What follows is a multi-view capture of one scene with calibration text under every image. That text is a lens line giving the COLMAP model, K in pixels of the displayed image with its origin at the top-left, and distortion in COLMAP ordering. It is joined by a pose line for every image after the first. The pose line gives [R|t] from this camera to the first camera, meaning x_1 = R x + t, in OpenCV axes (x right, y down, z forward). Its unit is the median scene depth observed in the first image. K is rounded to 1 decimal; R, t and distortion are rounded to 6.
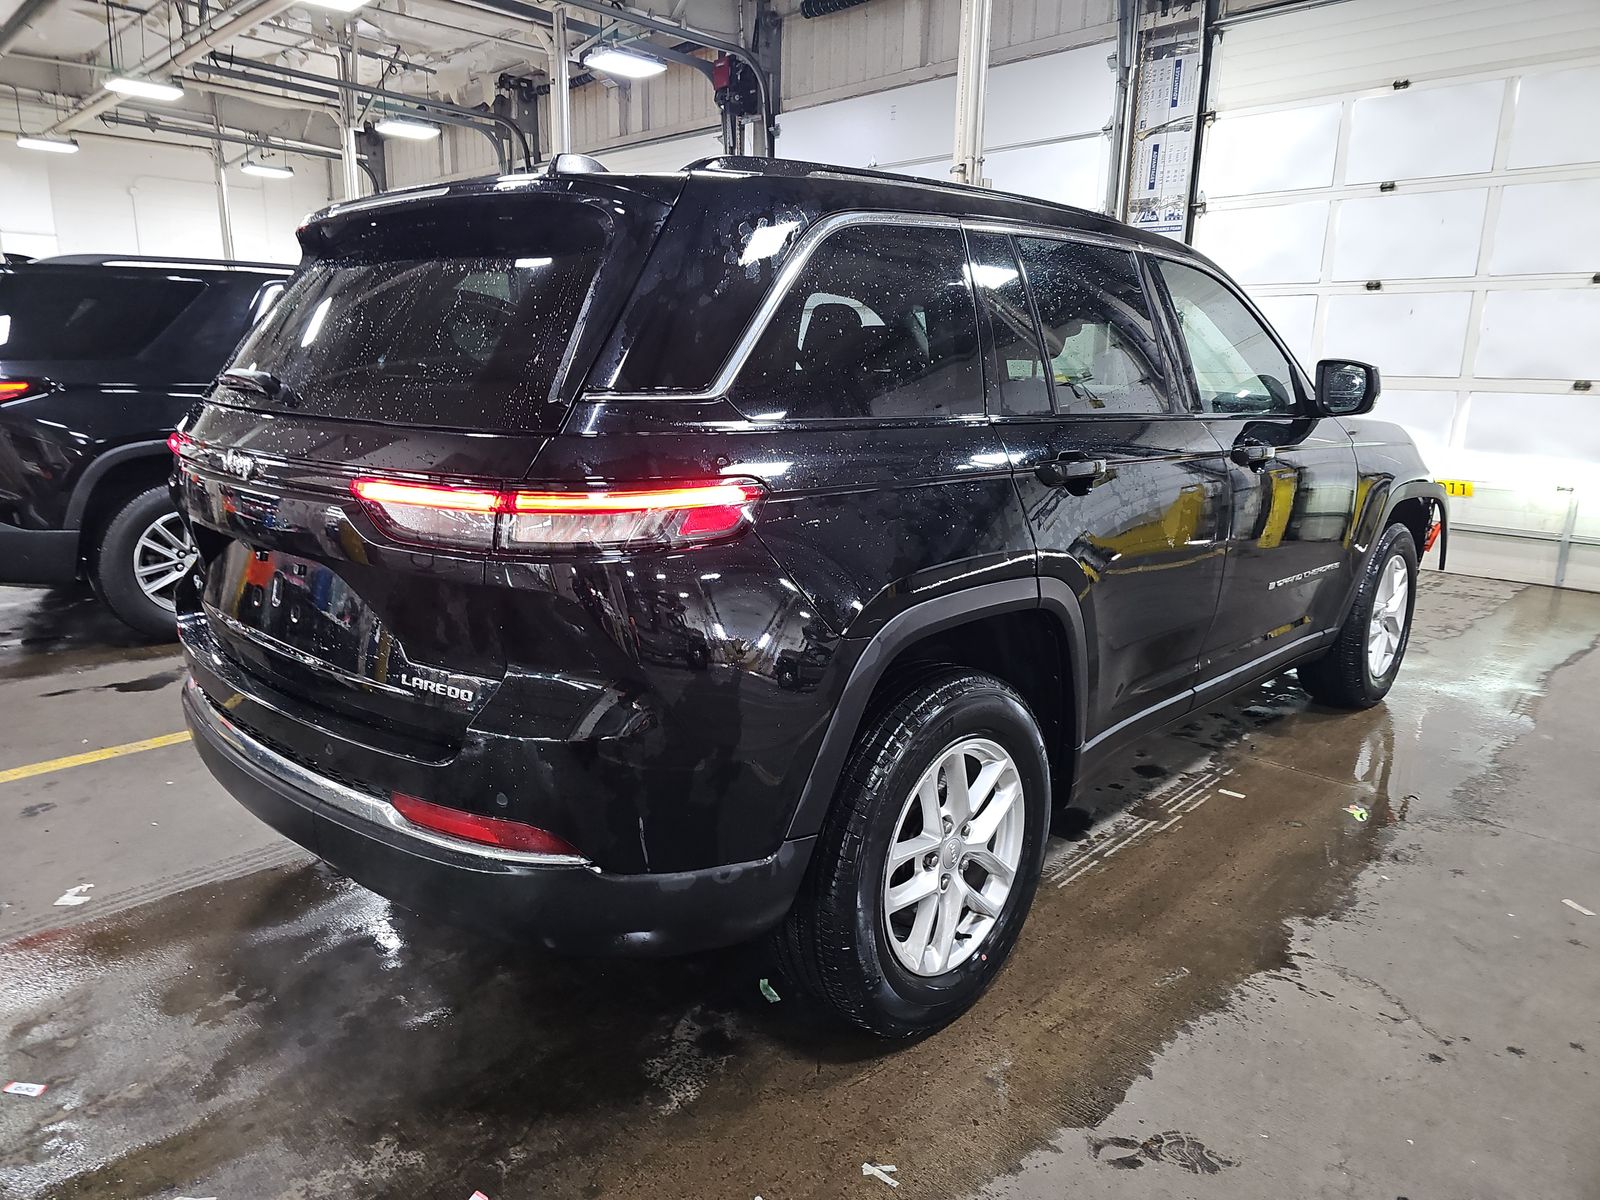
lens RADIAL K [[1045.8, 0, 814.1], [0, 1045.8, 601.4], [0, 0, 1]] dist [0.000480, -0.008128]
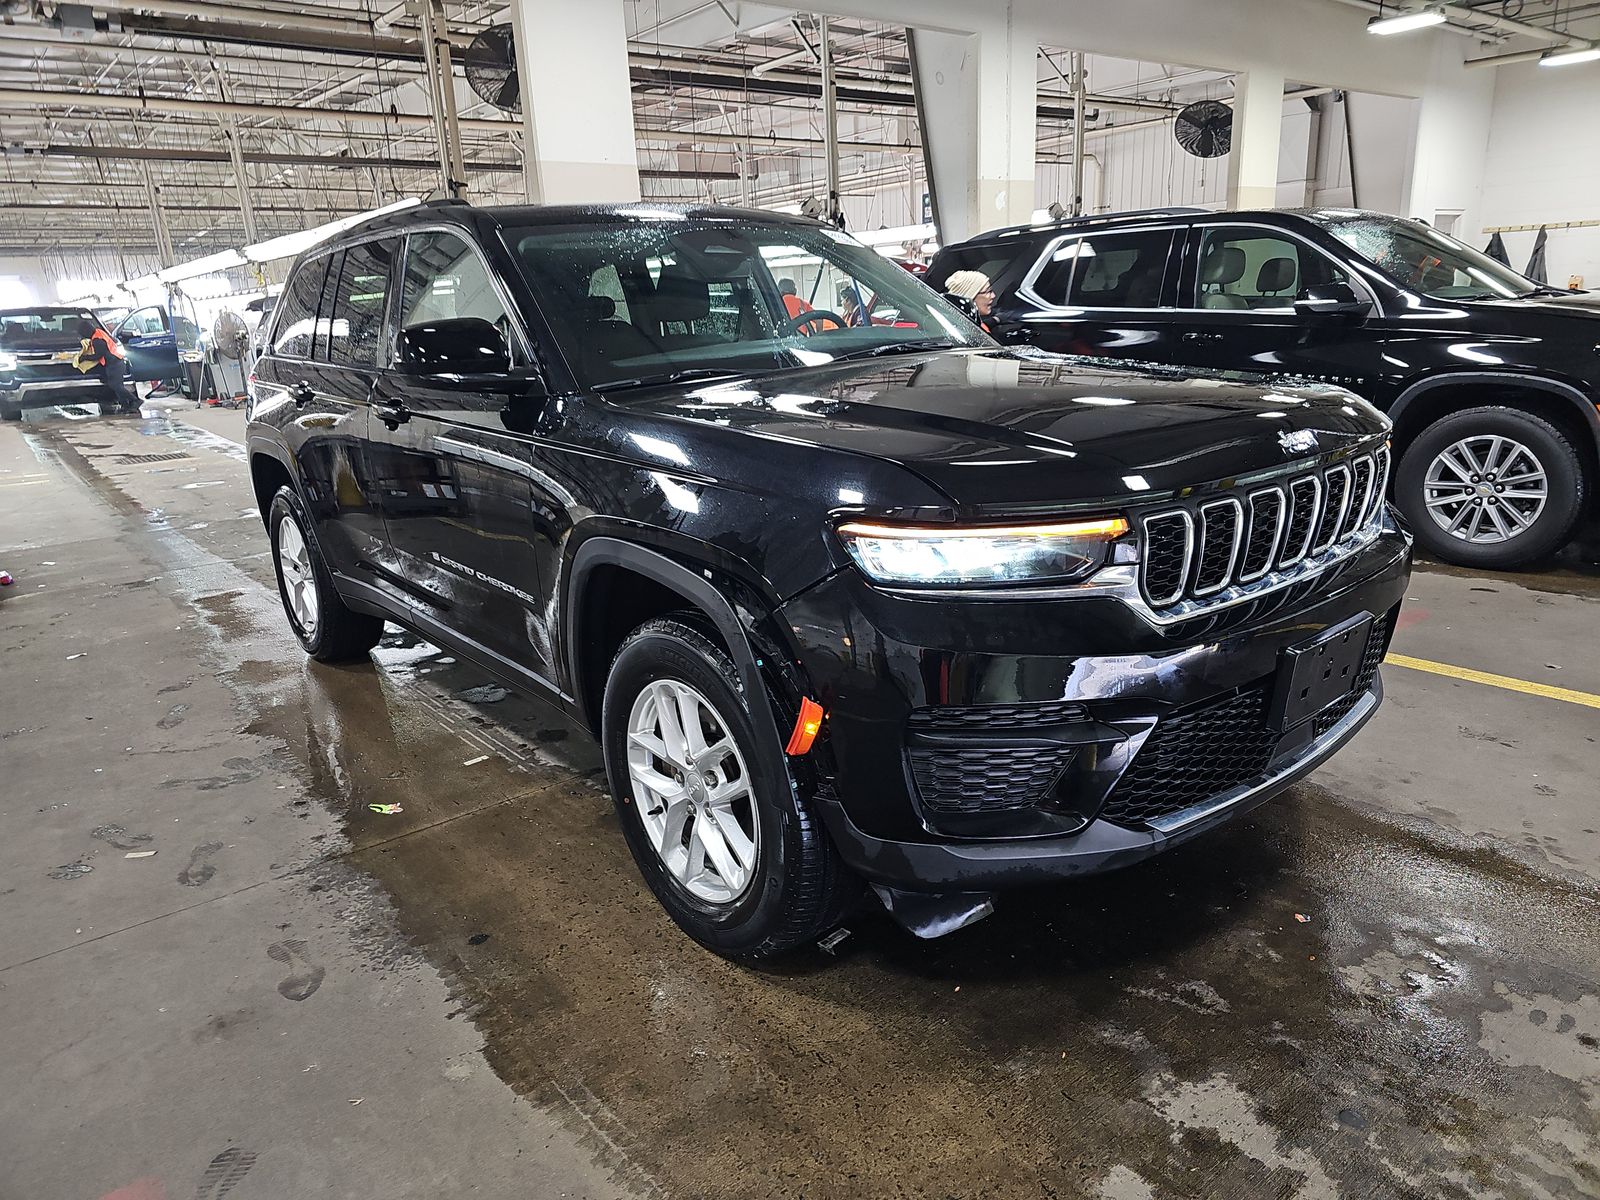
lens RADIAL K [[1087.4, 0, 800.0], [0, 1087.4, 600.0], [0, 0, 1]] dist [0.008265, 0.002246]
pose [[-0.130900, 0.250602, -0.959200, 1.239986], [-0.165565, 0.948411, 0.270378, -0.279676], [0.977473, 0.194203, -0.082656, 1.273031]]
